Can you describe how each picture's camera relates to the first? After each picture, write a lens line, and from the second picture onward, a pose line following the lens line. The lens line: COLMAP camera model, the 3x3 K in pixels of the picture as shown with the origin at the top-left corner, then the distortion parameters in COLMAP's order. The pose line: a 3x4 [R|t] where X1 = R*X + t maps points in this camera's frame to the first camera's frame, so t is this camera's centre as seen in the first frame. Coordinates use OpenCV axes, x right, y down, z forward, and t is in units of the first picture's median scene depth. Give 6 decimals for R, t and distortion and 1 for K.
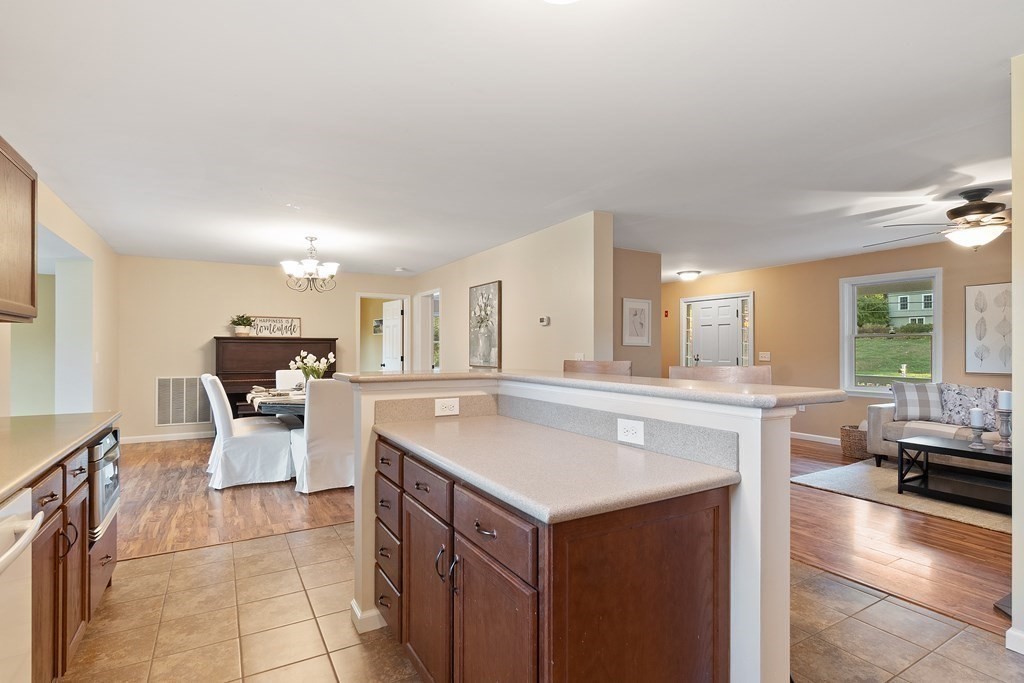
lens RADIAL K [[495.6, 0, 512.0], [0, 495.6, 341.5], [0, 0, 1]] dist [-0.000365, -0.000081]
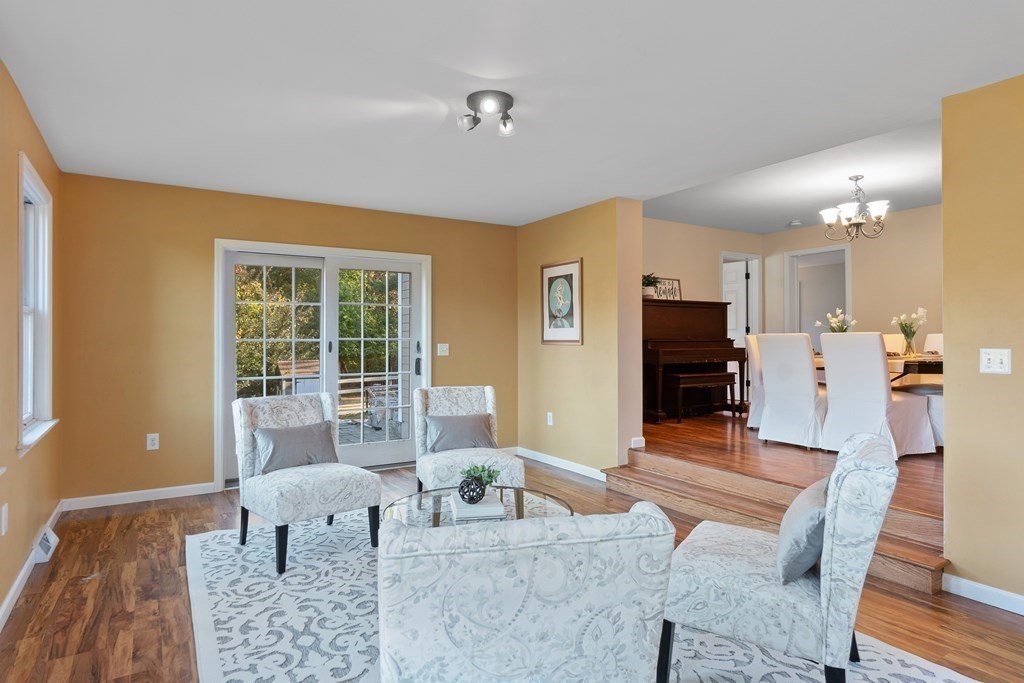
lens RADIAL K [[559.8, 0, 512.0], [0, 559.8, 341.5], [0, 0, 1]] dist [-0.009934, -0.001808]
pose [[0.999433, -0.008092, 0.032672, -0.831237], [0.007614, 0.999863, 0.014704, 0.050691], [-0.032787, -0.014447, 0.999358, 0.007344]]
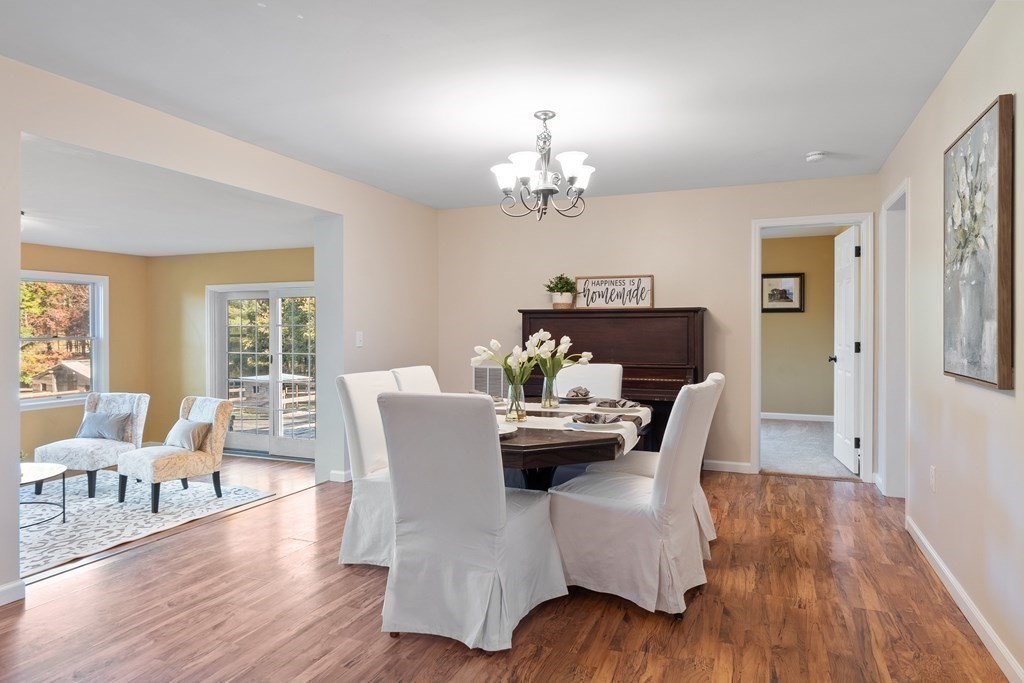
lens RADIAL K [[637.9, 0, 508.2], [0, 637.9, 332.3], [0, 0, 1]] dist [-0.001194, -0.000484]
pose [[0.601251, 0.002018, -0.799058, 0.085596], [0.013806, 0.999821, 0.012913, 0.009158], [0.798941, -0.018796, 0.601116, 0.442281]]
